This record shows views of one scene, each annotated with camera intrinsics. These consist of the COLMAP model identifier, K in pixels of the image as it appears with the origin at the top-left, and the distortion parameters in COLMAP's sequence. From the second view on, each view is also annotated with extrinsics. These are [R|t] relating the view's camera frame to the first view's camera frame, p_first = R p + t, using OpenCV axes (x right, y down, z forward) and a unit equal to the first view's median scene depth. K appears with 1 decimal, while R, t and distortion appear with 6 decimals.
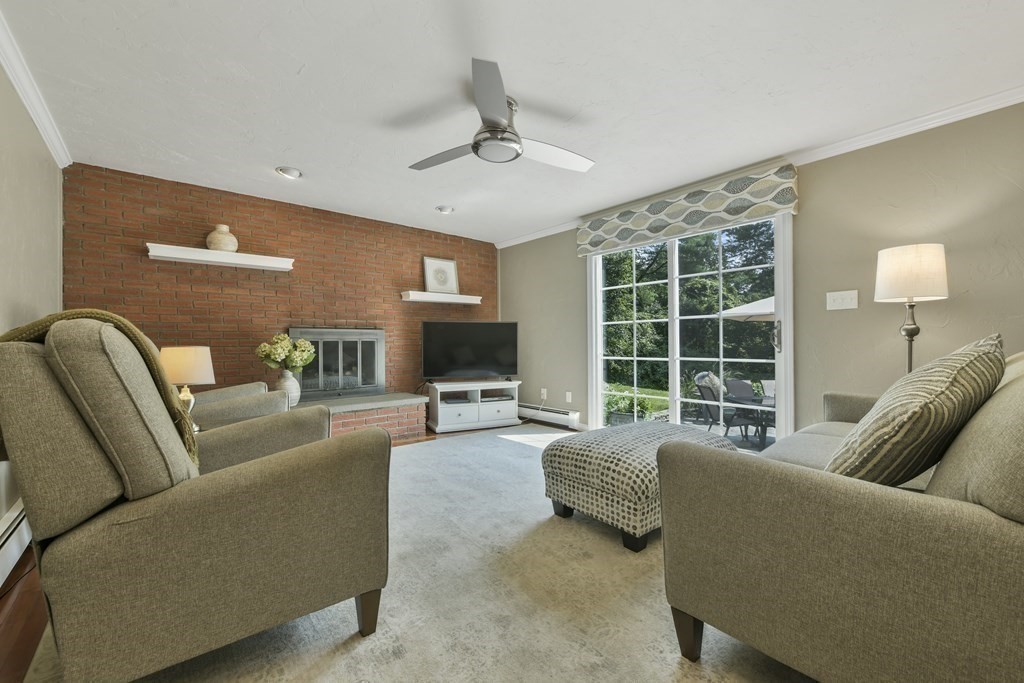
lens RADIAL K [[417.9, 0, 509.4], [0, 417.9, 339.5], [0, 0, 1]] dist [0.002394, 0.000507]
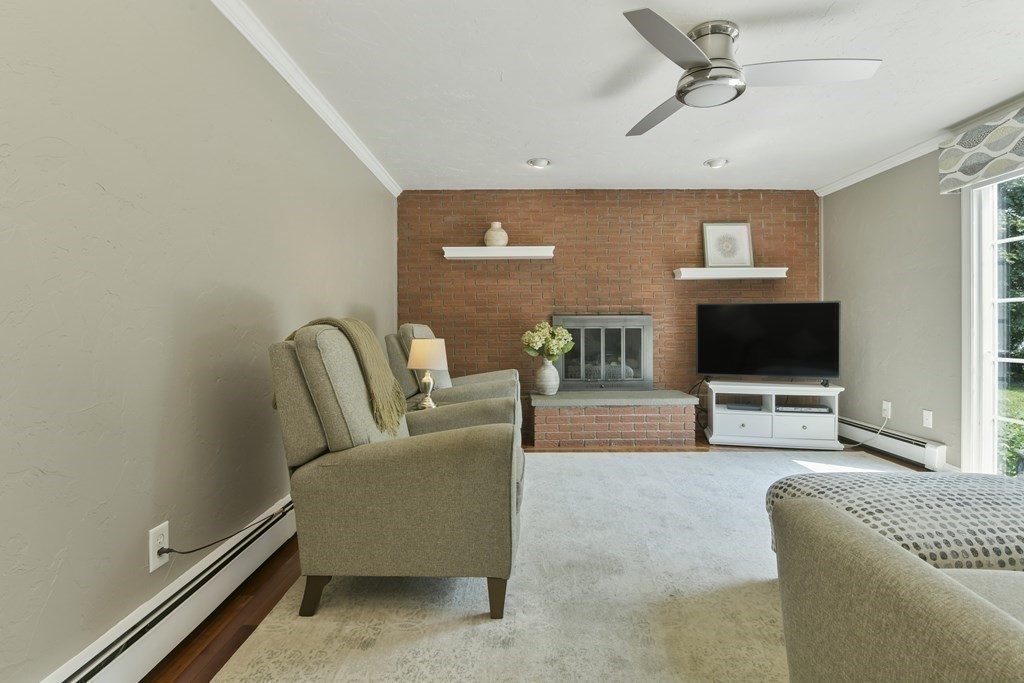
lens RADIAL K [[507.6, 0, 513.1], [0, 507.6, 323.1], [0, 0, 1]] dist [-0.003955, 0.001073]
pose [[0.763935, -0.001378, -0.645292, 0.201495], [0.006070, 0.999969, 0.005051, -0.018433], [0.645265, -0.007776, 0.763920, 0.020780]]
